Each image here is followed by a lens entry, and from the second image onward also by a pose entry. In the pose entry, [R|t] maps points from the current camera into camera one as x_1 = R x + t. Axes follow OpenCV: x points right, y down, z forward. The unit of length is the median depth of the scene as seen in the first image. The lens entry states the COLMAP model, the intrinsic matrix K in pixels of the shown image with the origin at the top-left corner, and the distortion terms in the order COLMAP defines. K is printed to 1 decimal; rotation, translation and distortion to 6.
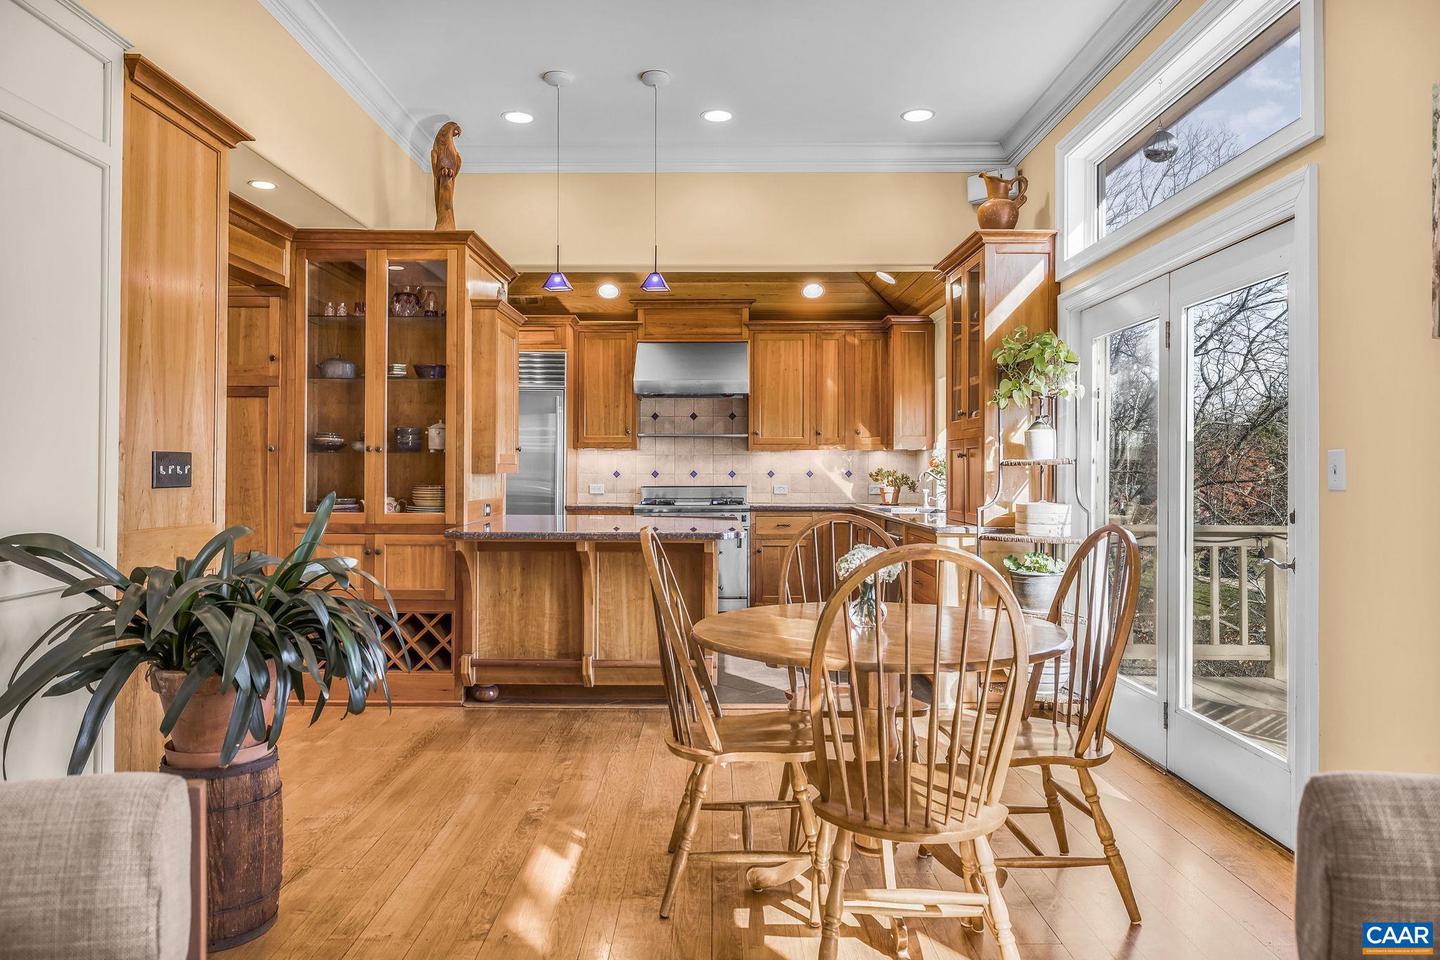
lens RADIAL K [[921.1, 0, 697.9], [0, 921.1, 457.2], [0, 0, 1]] dist [0.004110, 0.003010]
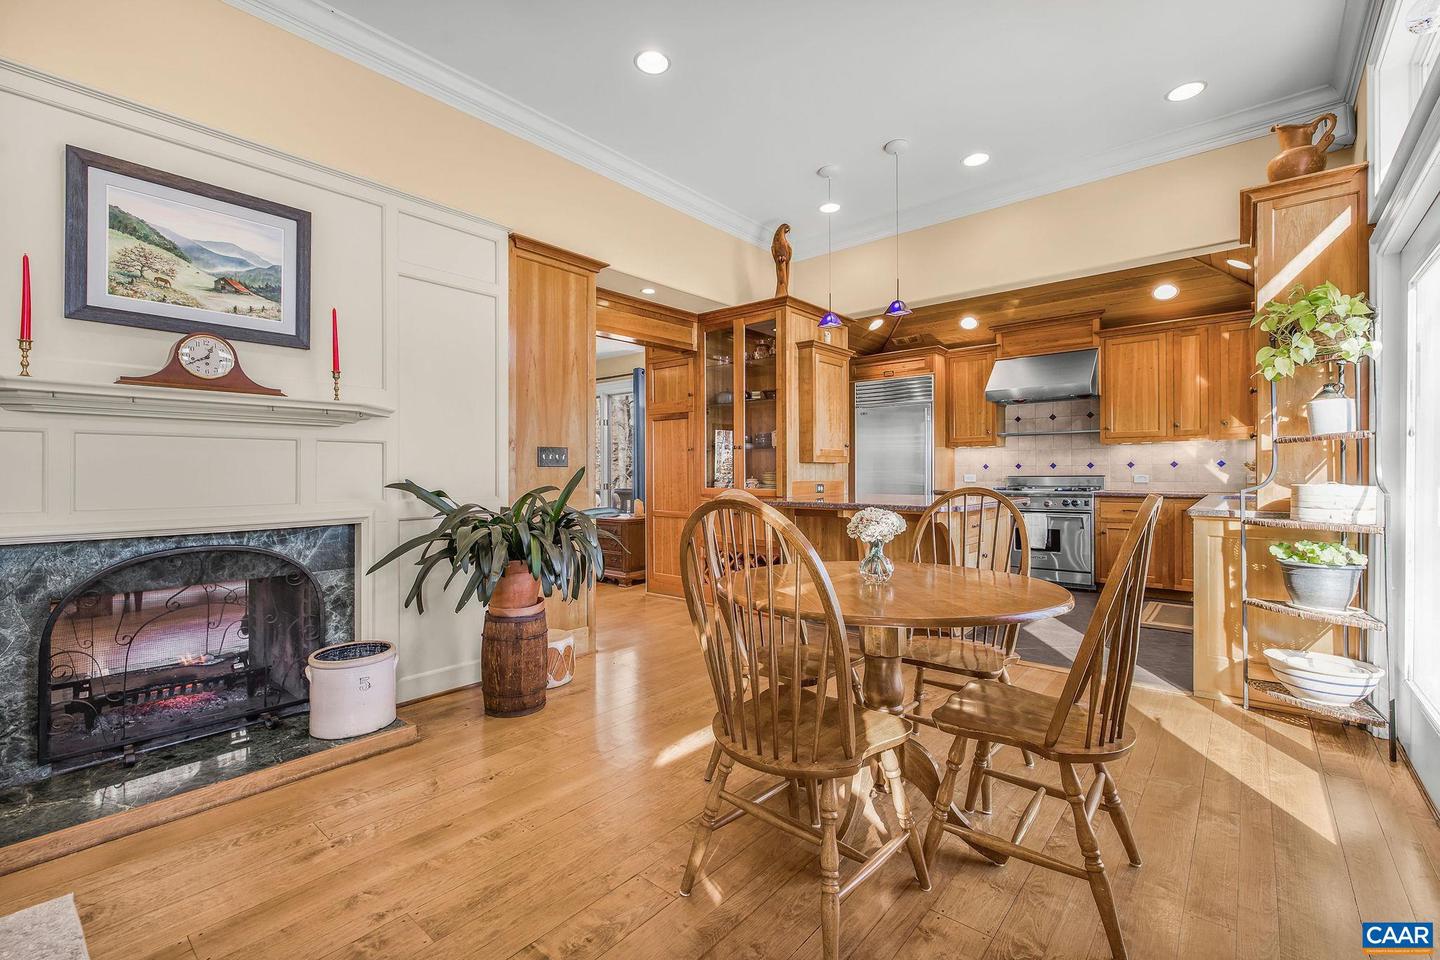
lens RADIAL K [[617.1, 0, 719.4], [0, 617.1, 468.7], [0, 0, 1]] dist [0.002484, 0.000508]
pose [[0.761644, -0.008609, -0.647939, 0.292680], [0.012741, 0.999917, 0.001690, 0.024580], [0.647871, -0.009543, 0.761691, 0.177720]]
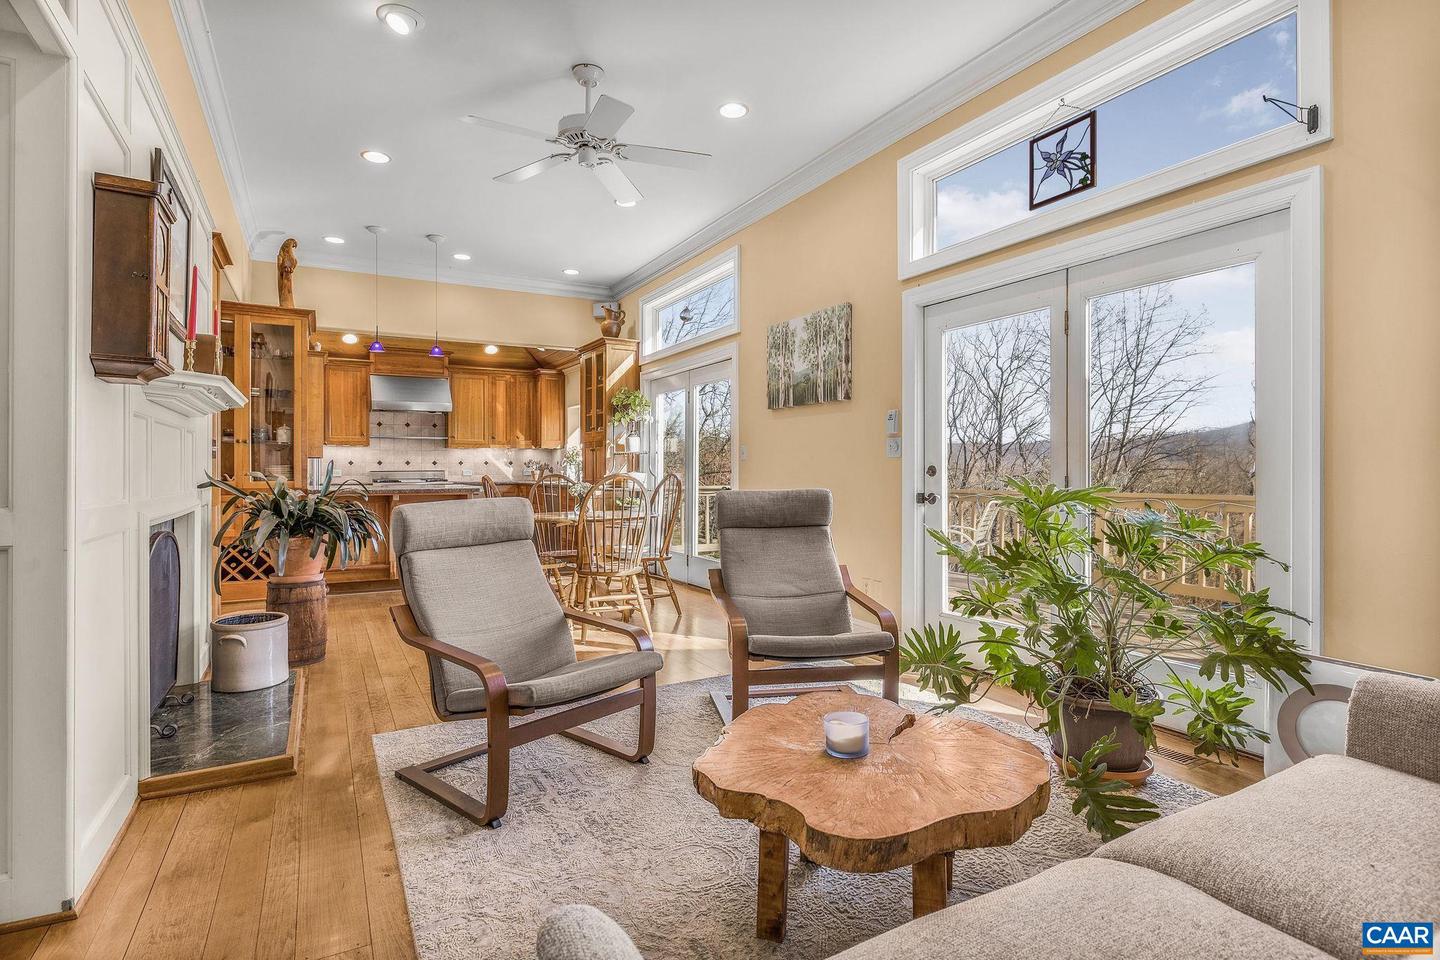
lens RADIAL K [[738.5, 0, 726.8], [0, 738.5, 470.4], [0, 0, 1]] dist [-0.000323, 0.000418]
pose [[0.860900, -0.002902, 0.508766, -0.271759], [-0.003598, 0.999924, 0.011791, 0.022584], [-0.508761, -0.011981, 0.860824, -0.501934]]
